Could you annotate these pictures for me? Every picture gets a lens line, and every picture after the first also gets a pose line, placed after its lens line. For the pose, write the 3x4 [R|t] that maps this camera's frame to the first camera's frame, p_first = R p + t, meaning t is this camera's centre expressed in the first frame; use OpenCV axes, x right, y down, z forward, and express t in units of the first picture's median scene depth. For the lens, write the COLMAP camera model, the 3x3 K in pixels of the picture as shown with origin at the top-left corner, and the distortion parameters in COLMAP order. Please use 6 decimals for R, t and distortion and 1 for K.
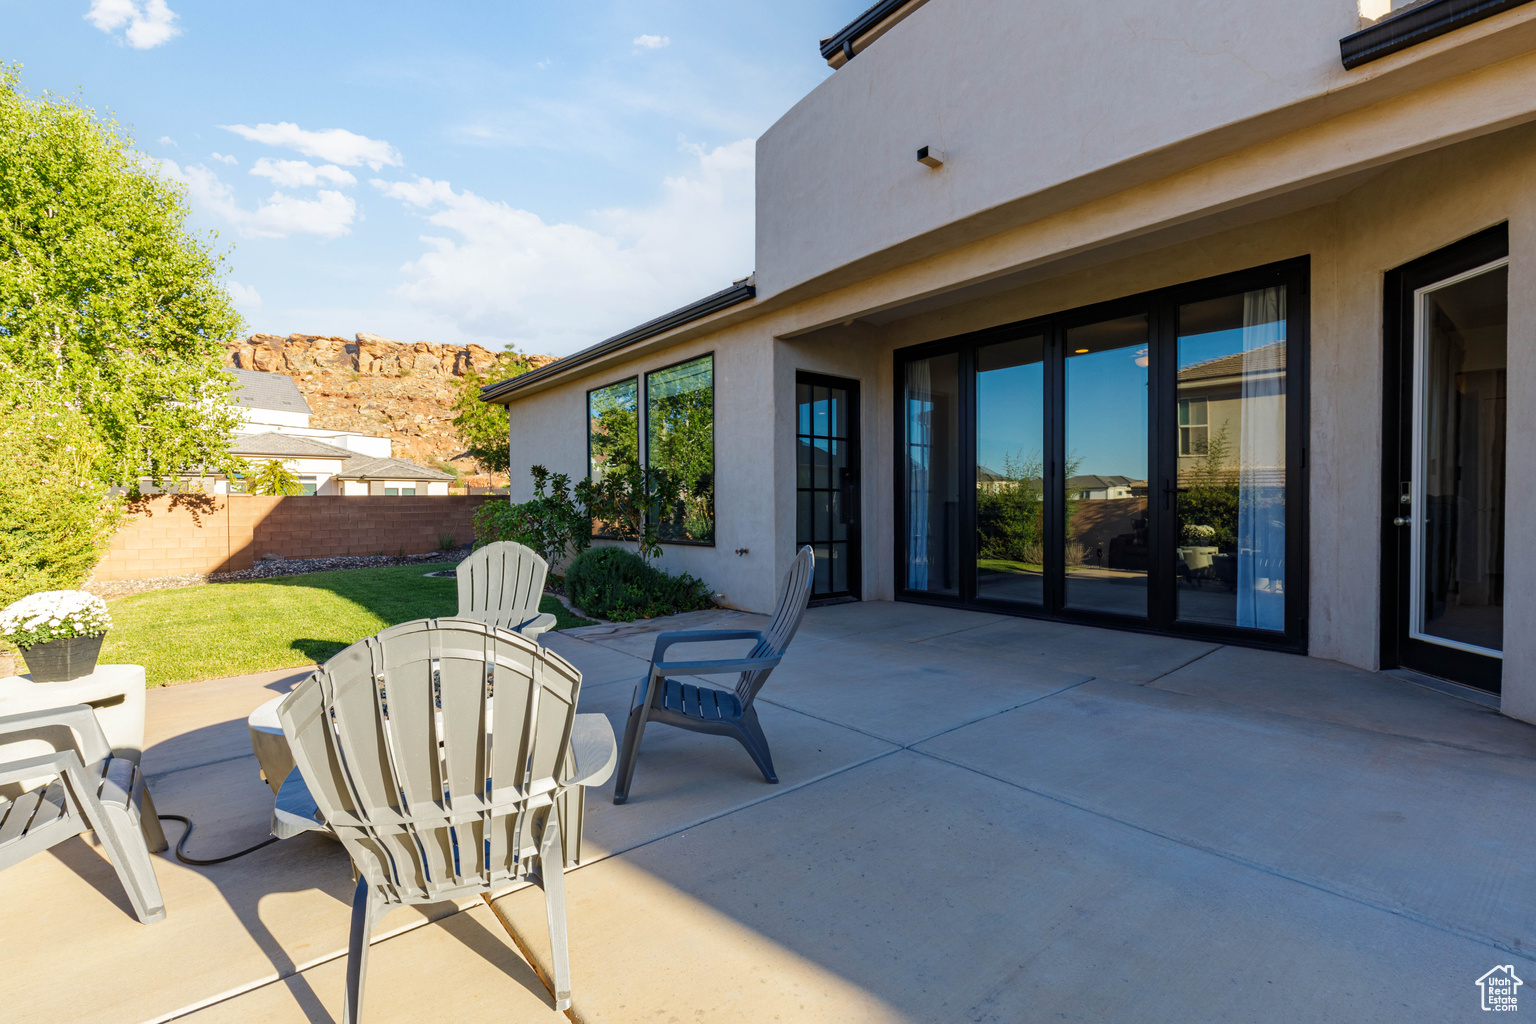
lens RADIAL K [[697.8, 0, 765.9], [0, 697.8, 518.3], [0, 0, 1]] dist [-0.006078, -0.001174]
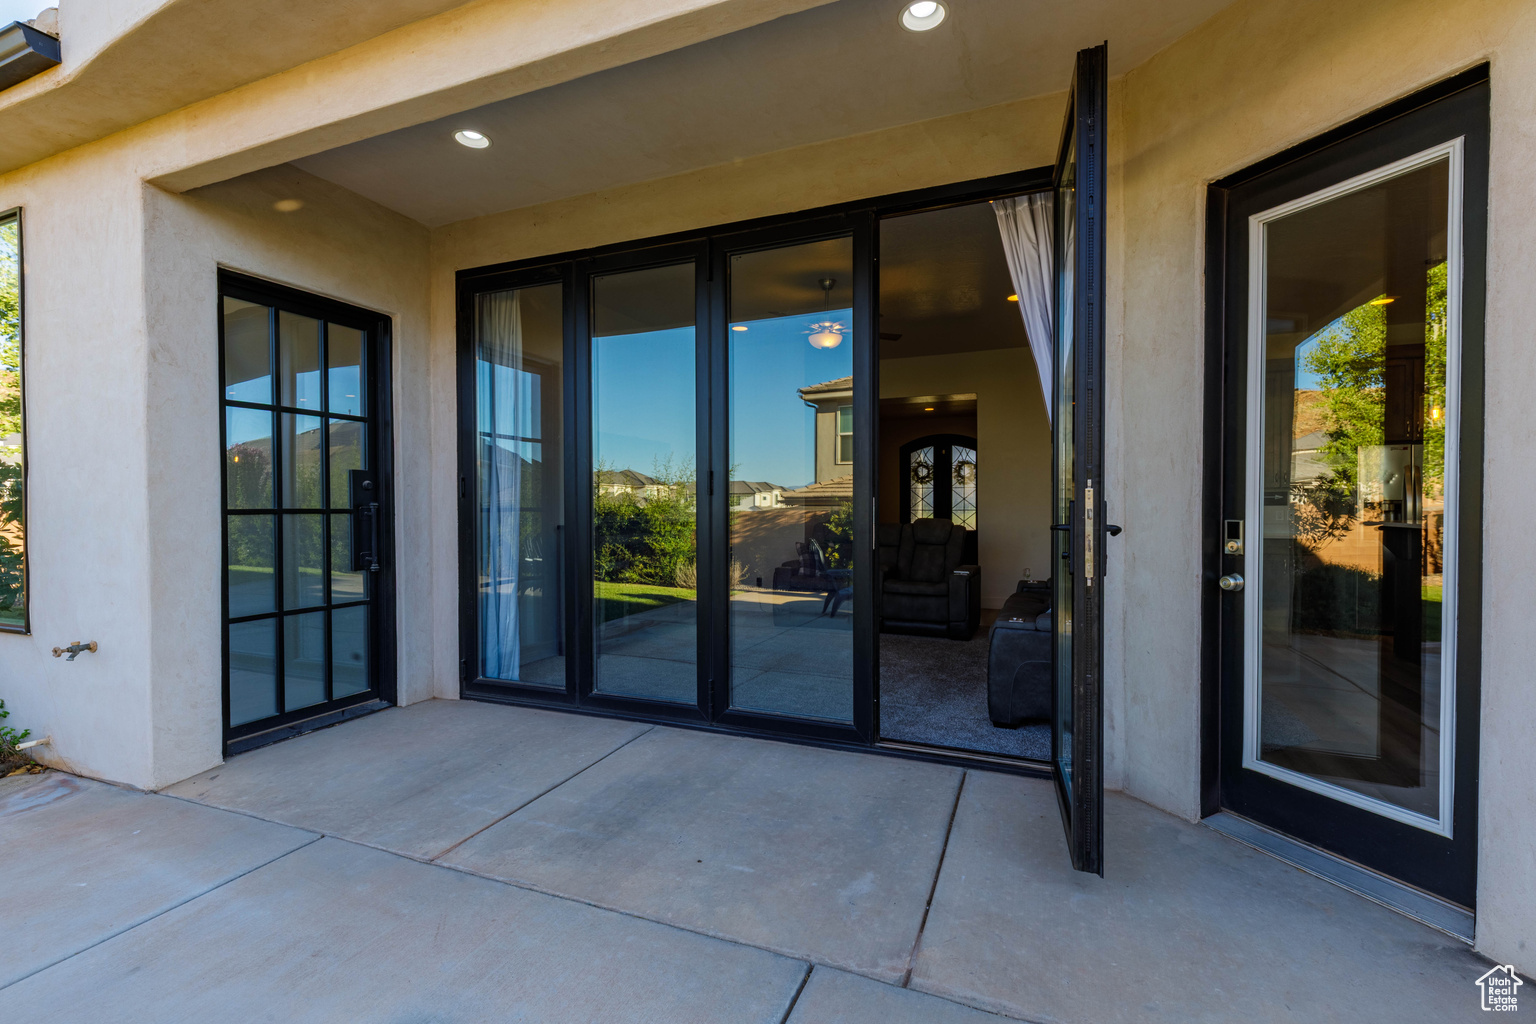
lens RADIAL K [[697.8, 0, 774.4], [0, 697.8, 513.1], [0, 0, 1]] dist [-0.006078, -0.001174]
pose [[0.882283, -0.002009, 0.470716, 0.146881], [0.006569, 0.999946, -0.008044, -0.032762], [-0.470674, 0.010190, 0.882248, 0.369429]]
